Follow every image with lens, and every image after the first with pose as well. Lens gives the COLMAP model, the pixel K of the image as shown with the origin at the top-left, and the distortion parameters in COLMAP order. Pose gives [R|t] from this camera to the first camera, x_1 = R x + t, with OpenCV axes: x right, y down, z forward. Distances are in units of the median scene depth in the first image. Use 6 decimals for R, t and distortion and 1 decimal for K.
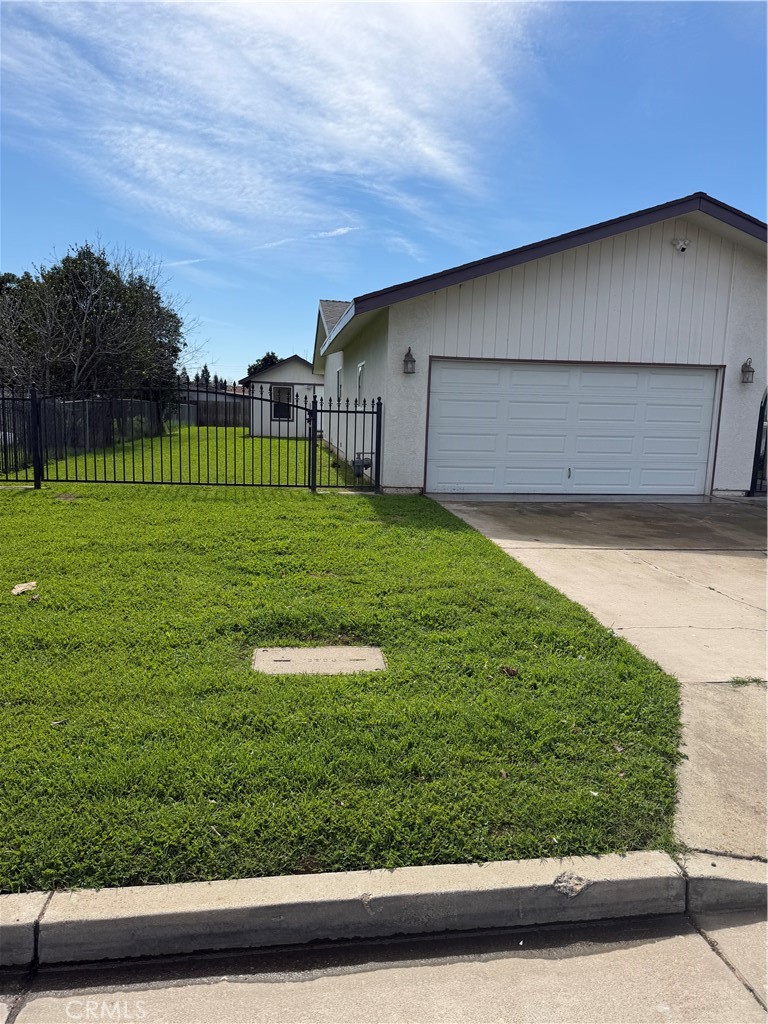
lens RADIAL K [[696.8, 0, 413.1], [0, 696.8, 487.6], [0, 0, 1]] dist [0.072577, -0.116928]
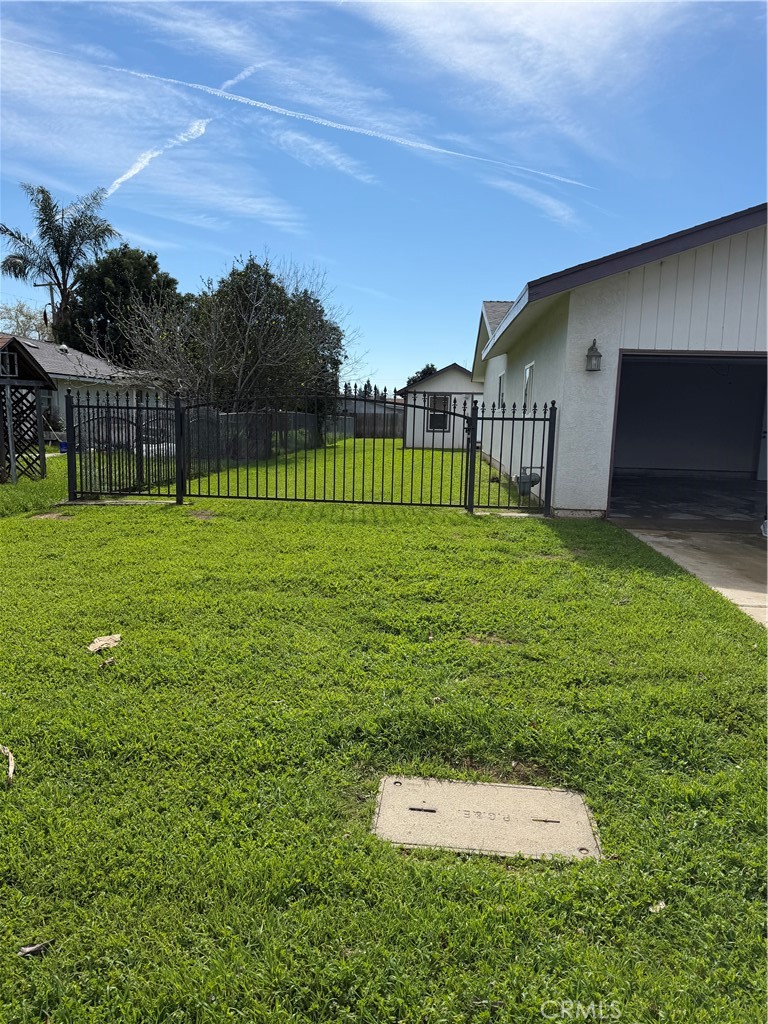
lens RADIAL K [[646.9, 0, 352.5], [0, 646.9, 511.9], [0, 0, 1]] dist [0.136983, -0.161409]
pose [[0.950306, 0.031628, -0.309706, -0.032737], [-0.023486, 0.999274, 0.029984, -0.016125], [0.310430, -0.021220, 0.950359, 0.193375]]
